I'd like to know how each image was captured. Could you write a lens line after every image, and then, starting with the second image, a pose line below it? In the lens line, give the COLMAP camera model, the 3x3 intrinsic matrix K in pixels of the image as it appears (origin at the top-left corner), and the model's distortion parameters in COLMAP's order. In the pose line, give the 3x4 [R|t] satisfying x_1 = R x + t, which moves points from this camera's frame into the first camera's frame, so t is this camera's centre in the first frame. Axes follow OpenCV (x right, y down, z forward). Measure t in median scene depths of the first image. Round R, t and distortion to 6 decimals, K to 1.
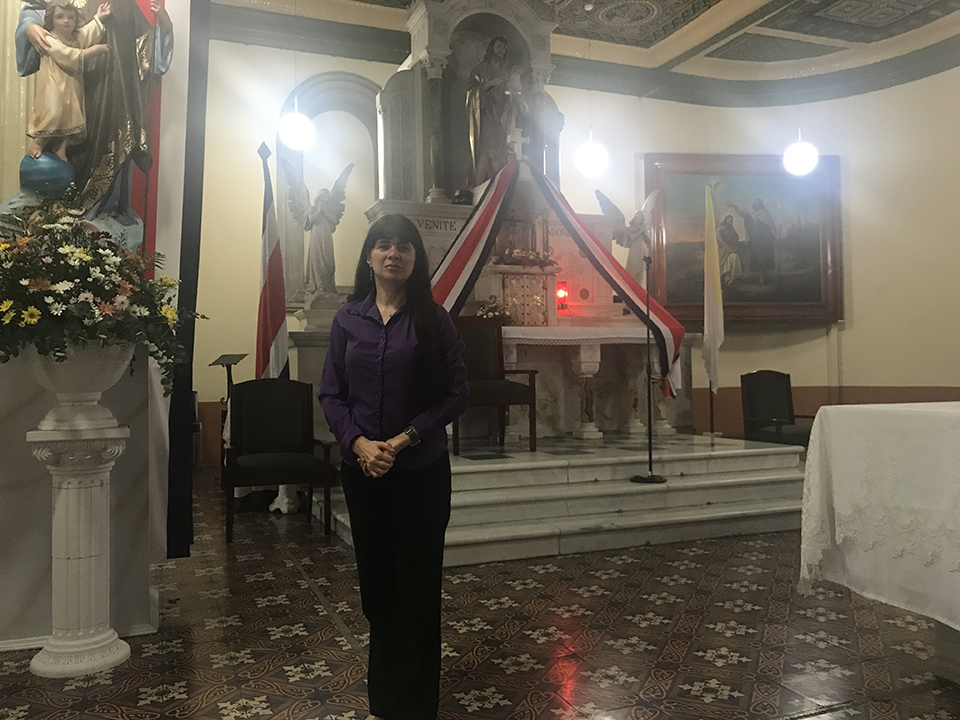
lens RADIAL K [[792.4, 0, 480.0], [0, 792.4, 360.0], [0, 0, 1]] dist [0.028360, -0.002033]
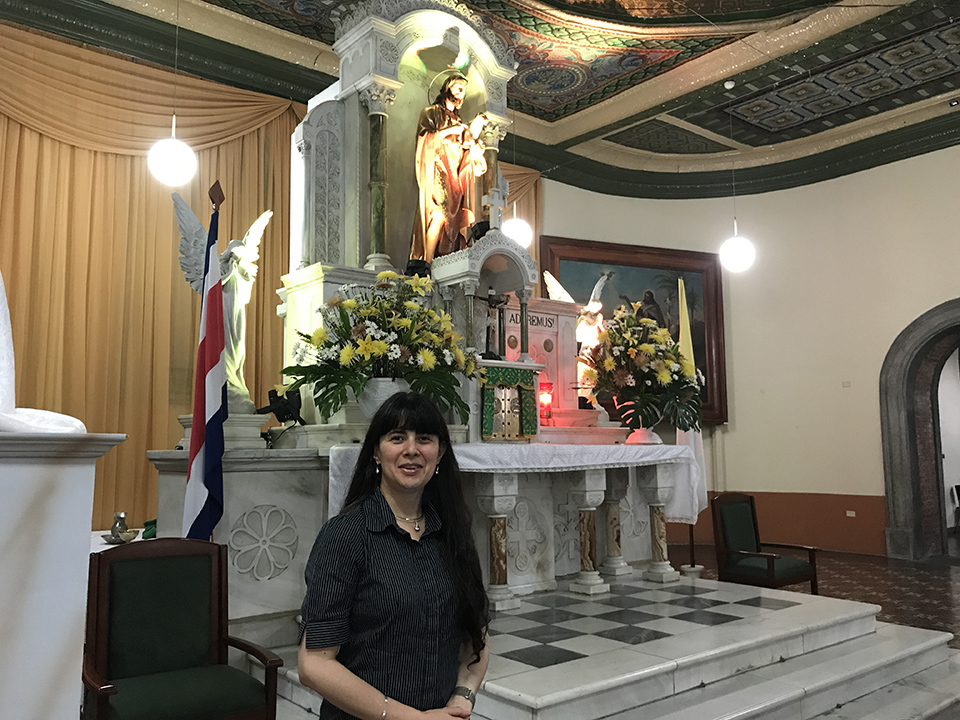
lens RADIAL K [[792.4, 0, 480.0], [0, 792.4, 360.0], [0, 0, 1]] dist [0.028360, -0.002033]
pose [[0.954530, 0.038003, 0.295684, -0.179805], [-0.009255, 0.995141, -0.098025, -0.042421], [-0.297972, 0.090832, 0.950243, 0.258682]]
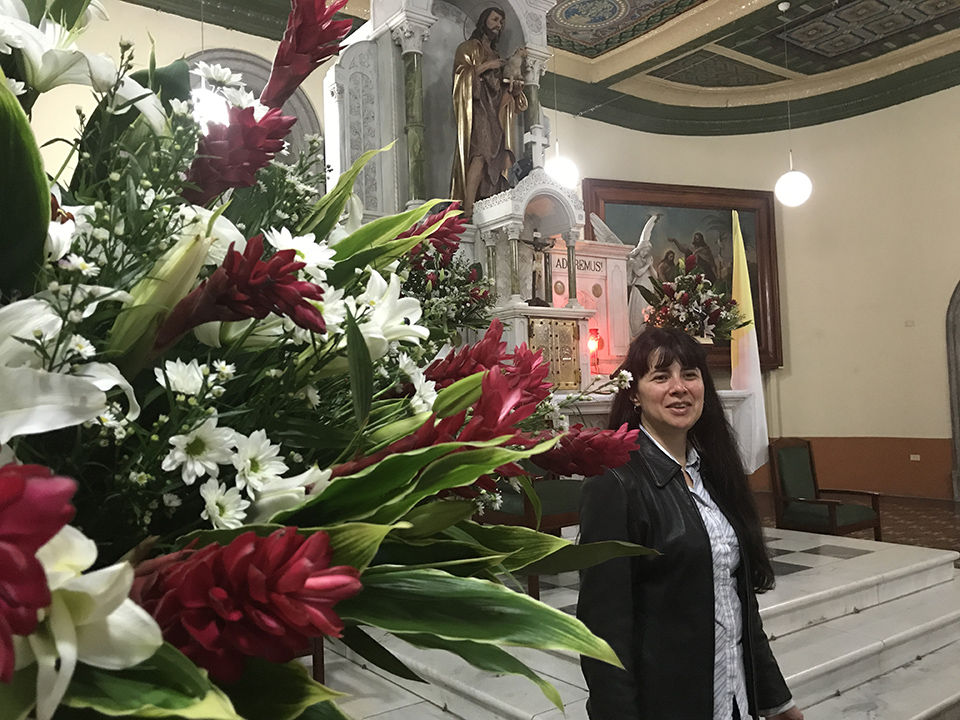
lens RADIAL K [[790.8, 0, 476.2], [0, 790.8, 358.6], [0, 0, 1]] dist [0.009772, 0.013701]
pose [[0.971080, -0.006122, 0.238676, -0.174553], [0.016796, 0.998946, -0.042715, -0.039349], [-0.238163, 0.045489, 0.970159, 0.285566]]
